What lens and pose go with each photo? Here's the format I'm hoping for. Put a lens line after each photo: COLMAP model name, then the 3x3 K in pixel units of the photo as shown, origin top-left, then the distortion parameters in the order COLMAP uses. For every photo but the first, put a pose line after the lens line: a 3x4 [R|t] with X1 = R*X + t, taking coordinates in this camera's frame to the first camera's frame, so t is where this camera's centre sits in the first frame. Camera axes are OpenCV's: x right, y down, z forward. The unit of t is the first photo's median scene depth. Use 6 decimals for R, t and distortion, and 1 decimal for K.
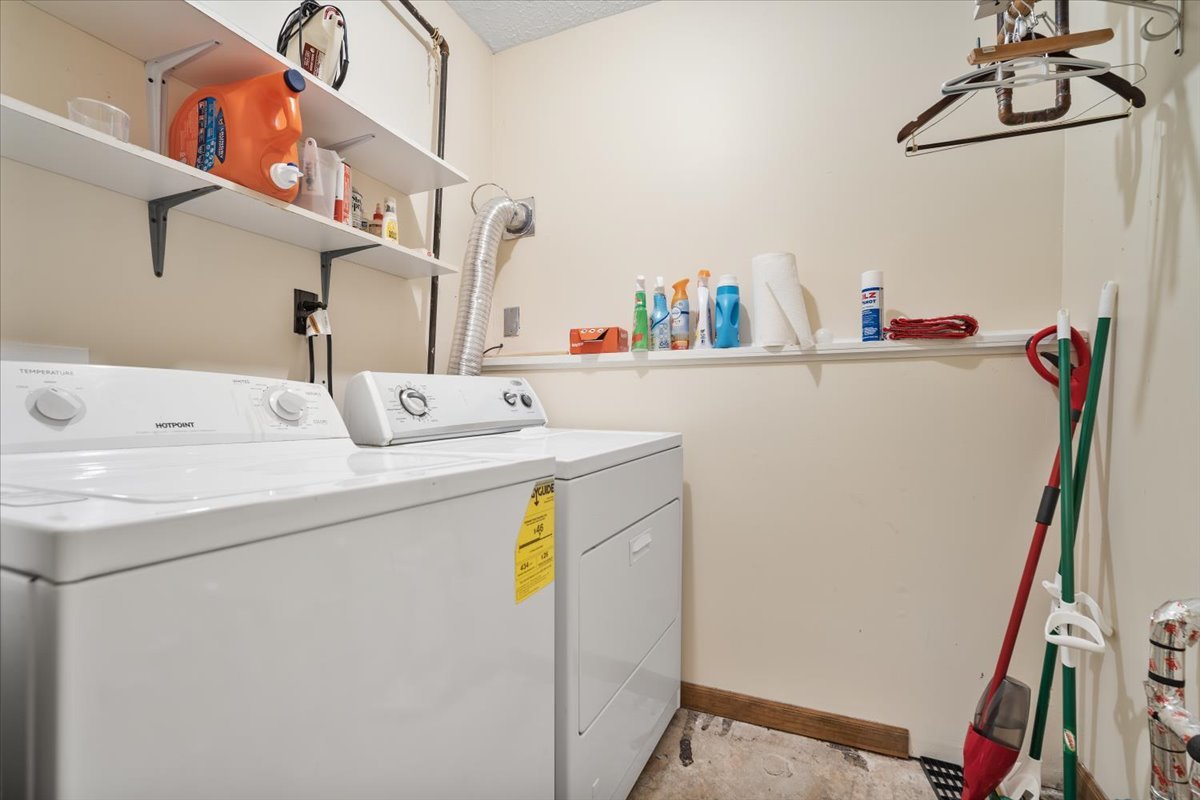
lens RADIAL K [[521.8, 0, 599.1], [0, 521.8, 410.3], [0, 0, 1]] dist [-0.017935, 0.004092]
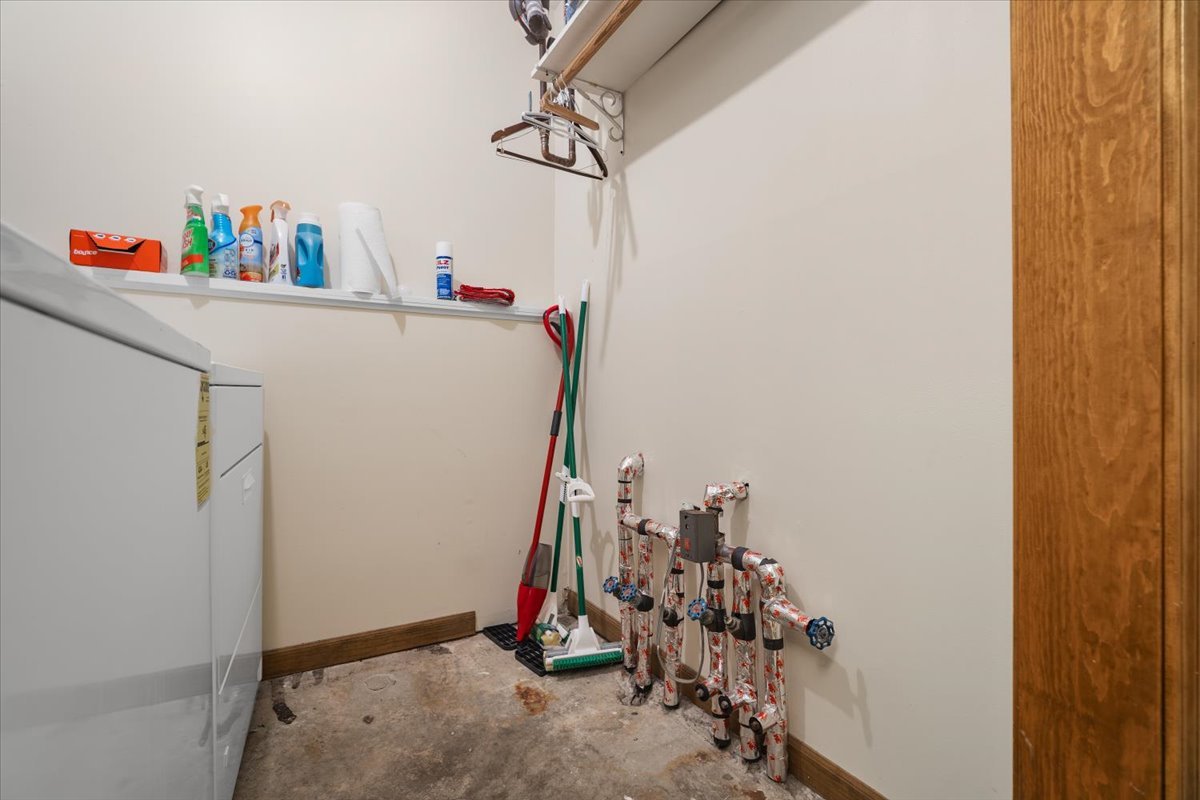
lens RADIAL K [[521.8, 0, 598.4], [0, 521.8, 407.1], [0, 0, 1]] dist [-0.017935, 0.004092]
pose [[0.594118, -0.007523, 0.804343, -0.253589], [0.006099, 0.999970, 0.004847, 0.118237], [-0.804355, 0.002026, 0.594146, -0.003626]]
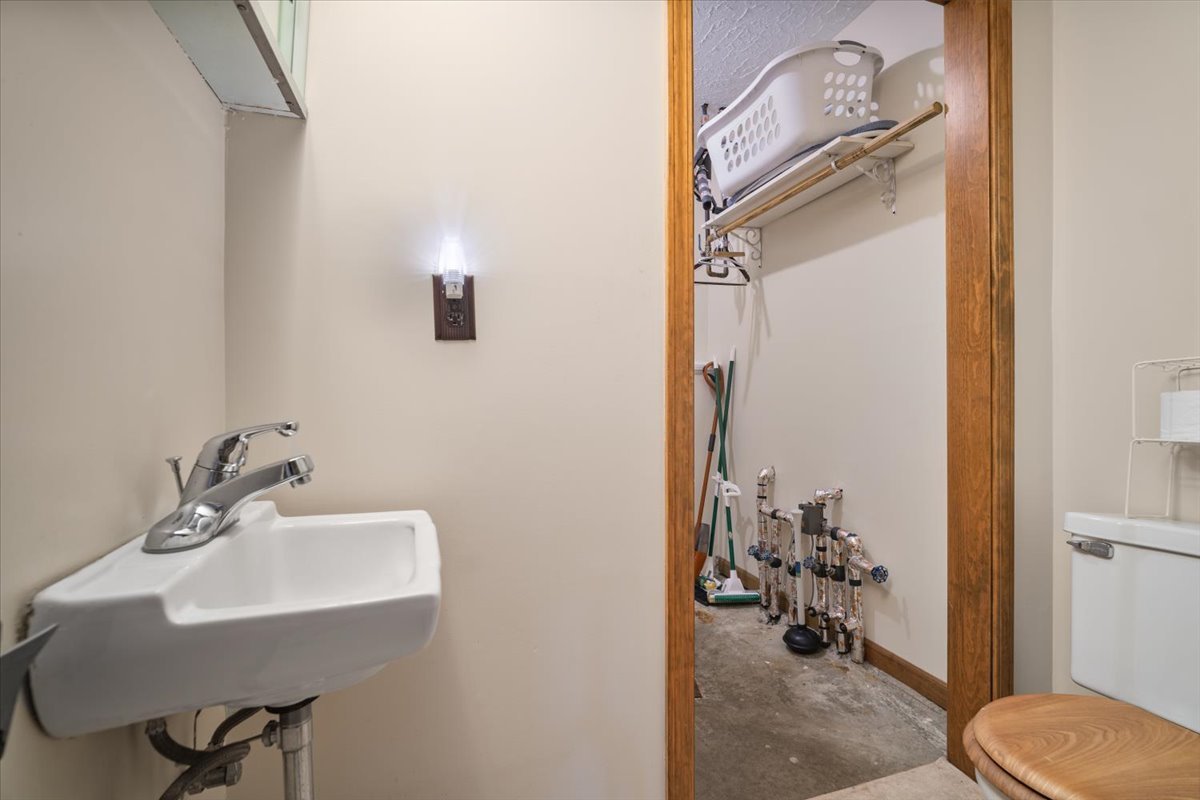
lens RADIAL K [[521.8, 0, 596.7], [0, 521.8, 399.7], [0, 0, 1]] dist [-0.017935, 0.004092]
pose [[0.760536, -0.004459, 0.649281, -0.873590], [0.004992, 0.999987, 0.001020, -0.005402], [-0.649277, 0.002466, 0.760548, -0.350428]]
